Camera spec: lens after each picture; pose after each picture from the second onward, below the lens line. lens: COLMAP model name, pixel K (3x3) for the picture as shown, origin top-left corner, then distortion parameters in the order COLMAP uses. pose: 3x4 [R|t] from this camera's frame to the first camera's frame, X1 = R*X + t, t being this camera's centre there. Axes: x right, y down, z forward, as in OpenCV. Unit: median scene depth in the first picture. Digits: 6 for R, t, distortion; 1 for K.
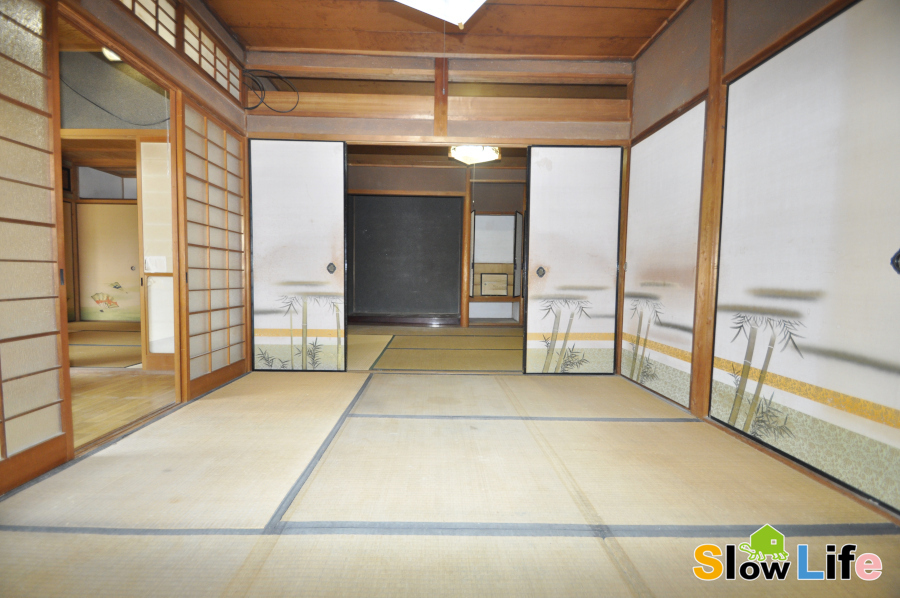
lens RADIAL K [[397.9, 0, 444.4], [0, 397.9, 306.1], [0, 0, 1]] dist [-0.003625, -0.002172]
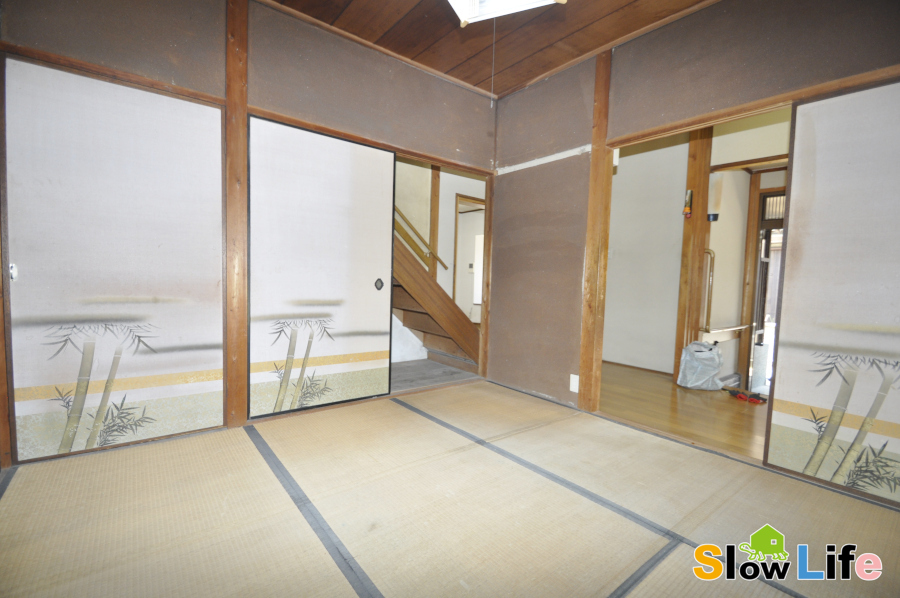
lens RADIAL K [[397.9, 0, 465.4], [0, 397.9, 298.5], [0, 0, 1]] dist [-0.003625, -0.002172]
pose [[-0.620268, -0.099598, 0.778041, -0.577305], [-0.003041, 0.992204, 0.124589, -0.208386], [-0.784384, 0.074913, -0.615735, 1.319075]]
